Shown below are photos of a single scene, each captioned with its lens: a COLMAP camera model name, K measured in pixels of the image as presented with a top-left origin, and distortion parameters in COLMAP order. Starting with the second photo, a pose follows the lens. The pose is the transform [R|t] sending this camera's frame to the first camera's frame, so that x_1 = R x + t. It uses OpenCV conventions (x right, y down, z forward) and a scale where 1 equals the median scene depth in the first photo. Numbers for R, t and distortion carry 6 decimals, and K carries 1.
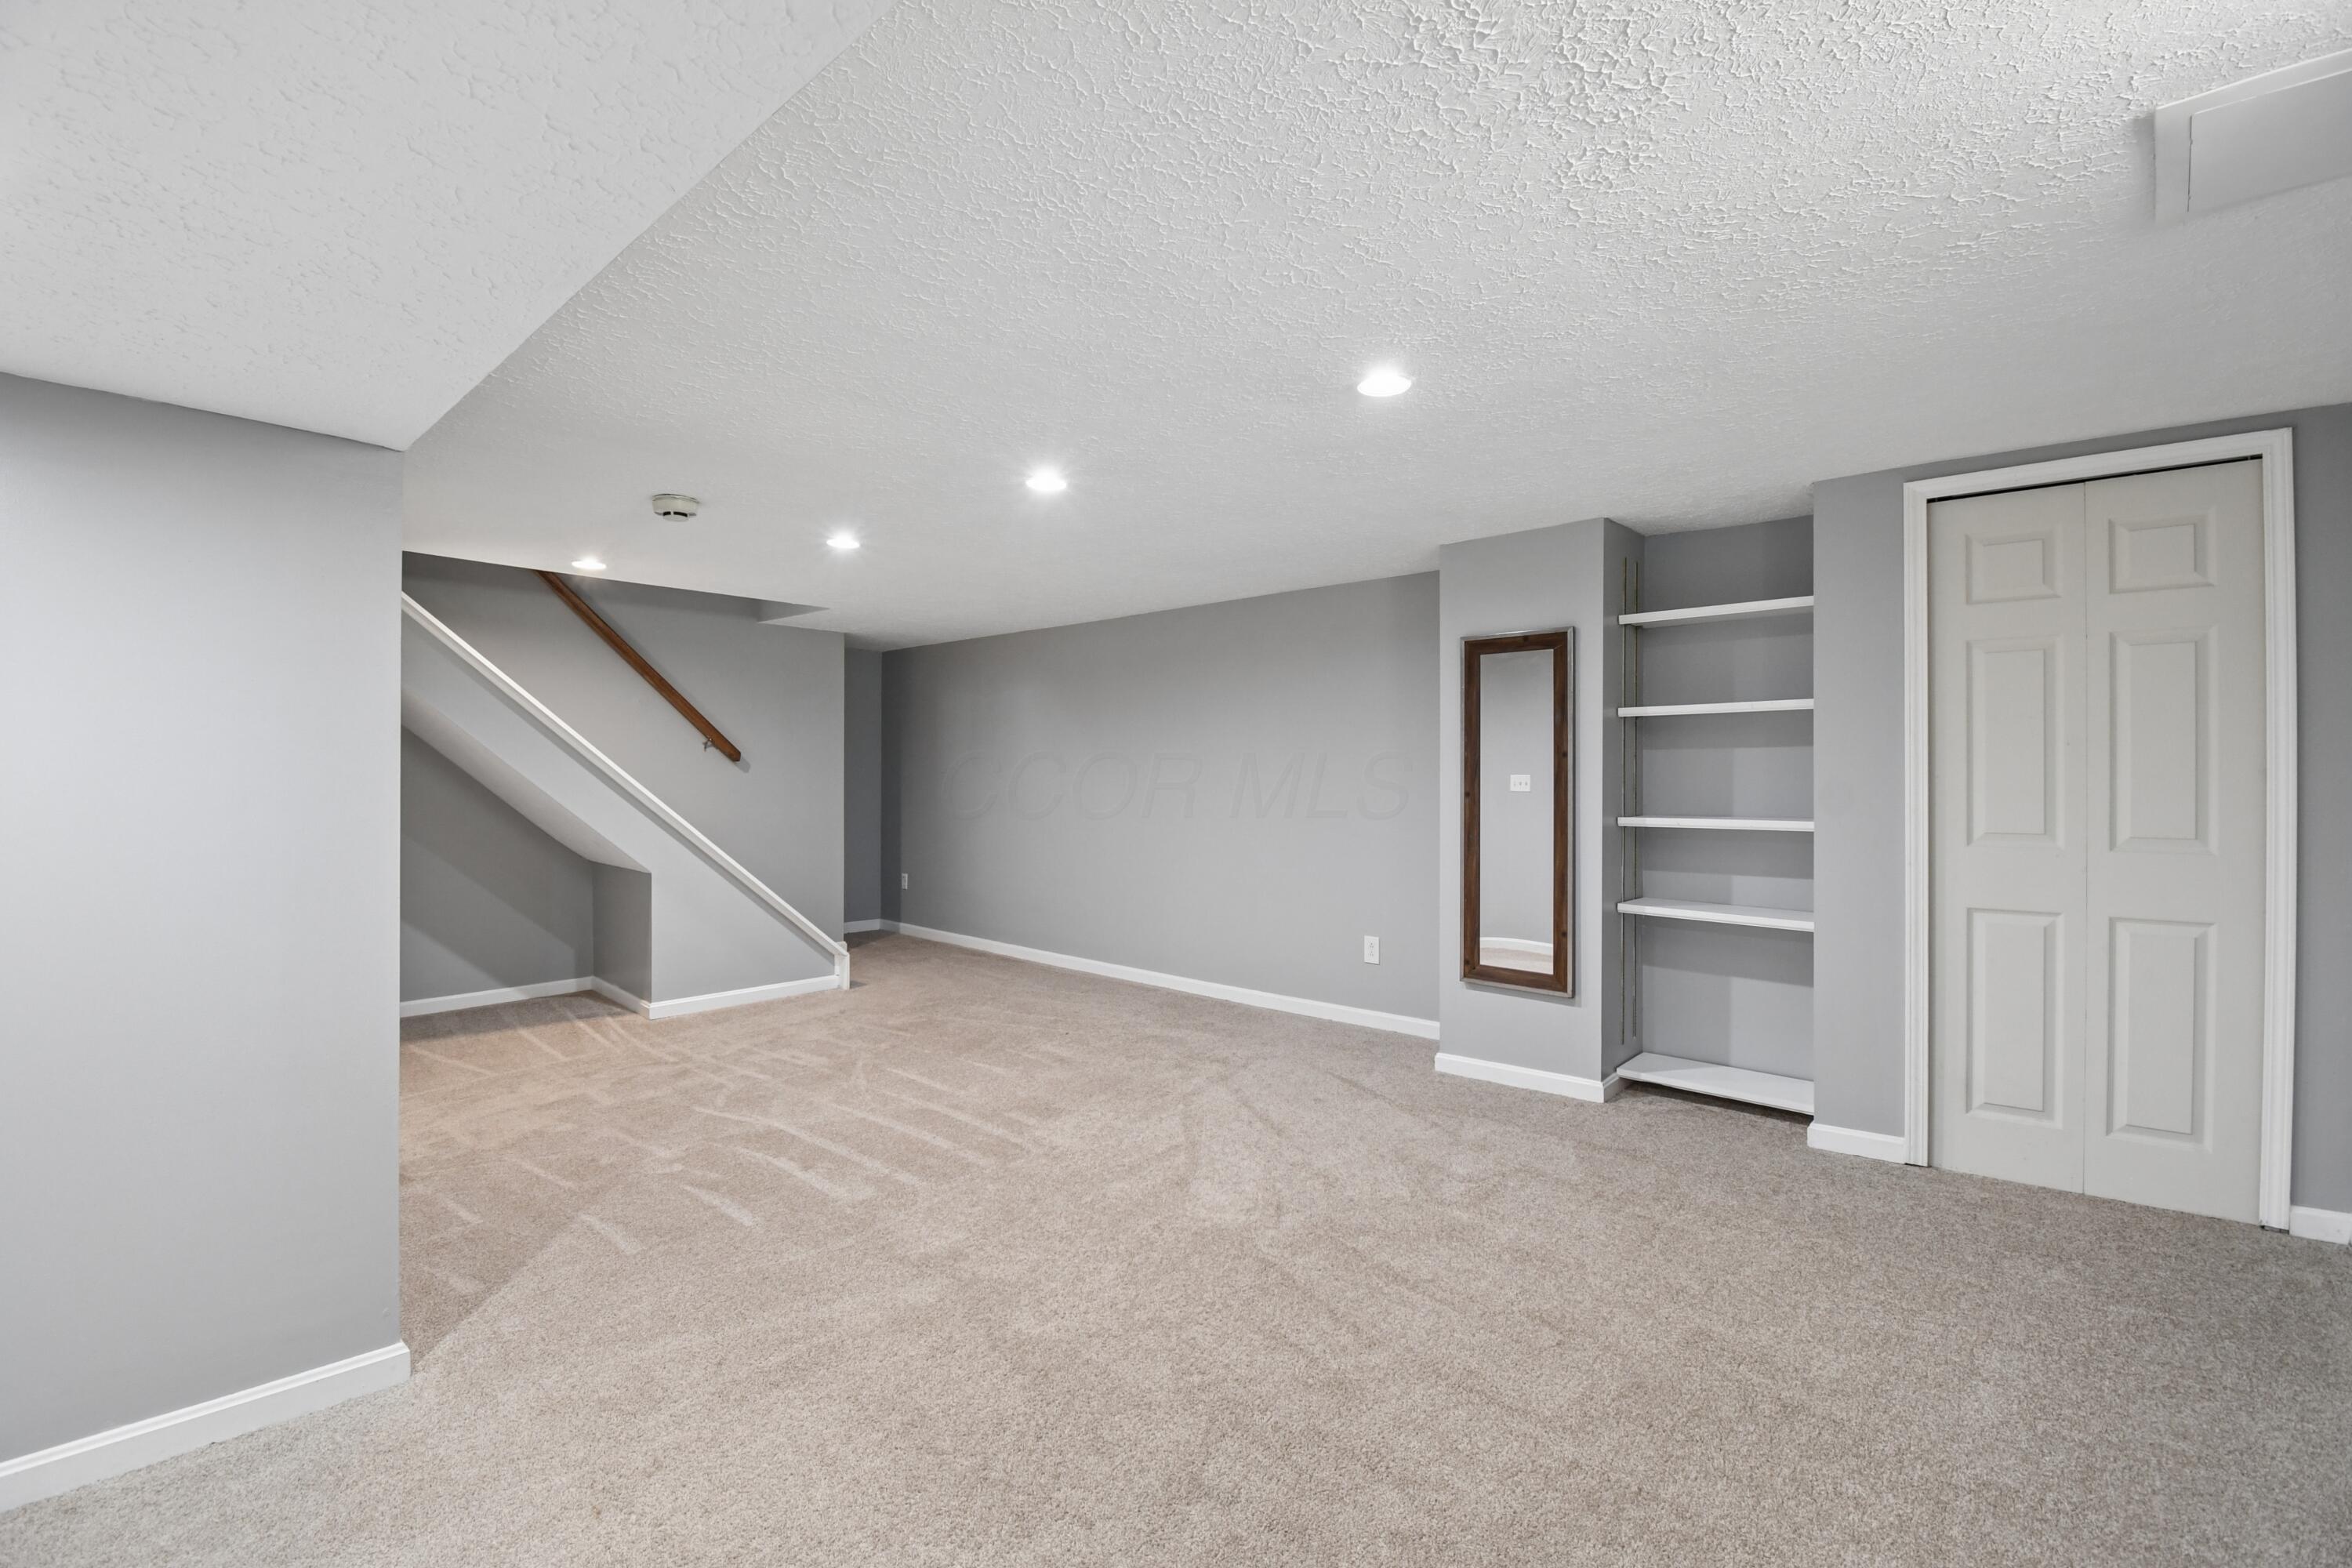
lens RADIAL K [[1038.7, 0, 1166.6], [0, 1038.7, 781.4], [0, 0, 1]] dist [0.009271, -0.019262]
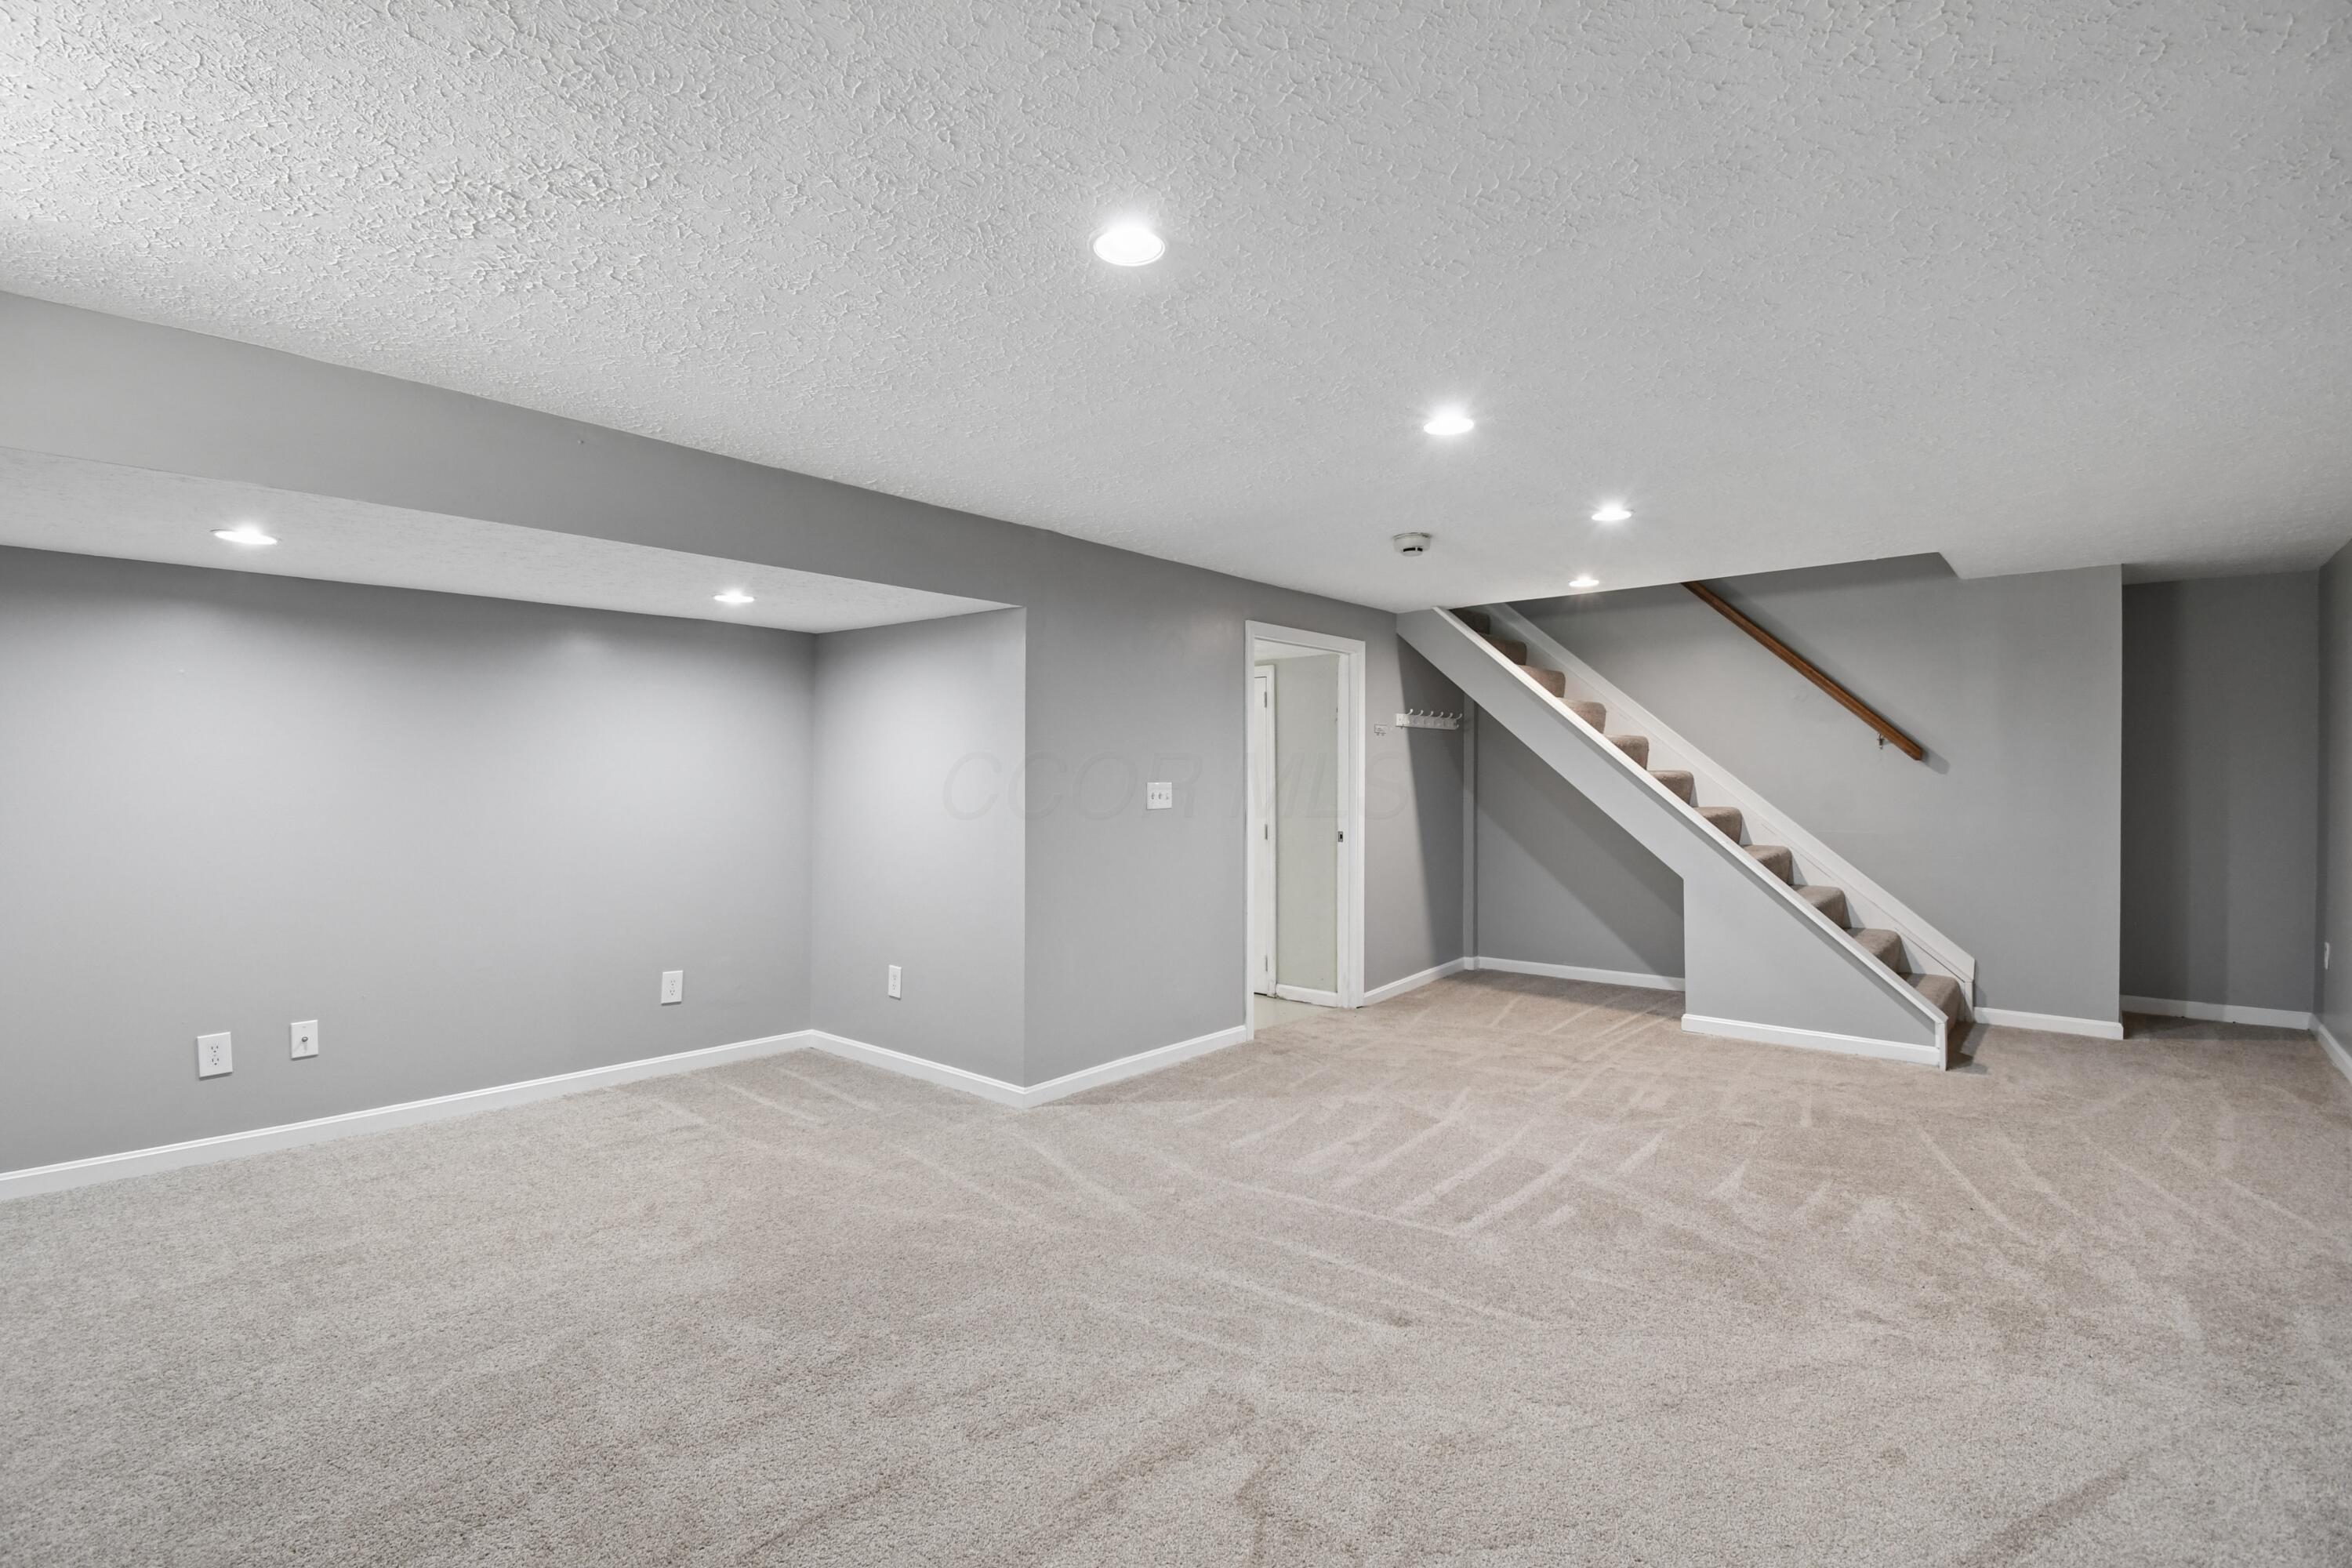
lens RADIAL K [[1038.7, 0, 1160.7], [0, 1038.7, 783.5], [0, 0, 1]] dist [0.009271, -0.019262]
pose [[0.026264, 0.002765, -0.999651, 0.567772], [-0.001939, 0.999994, 0.002715, -0.002610], [0.999653, 0.001867, 0.026269, 0.605748]]
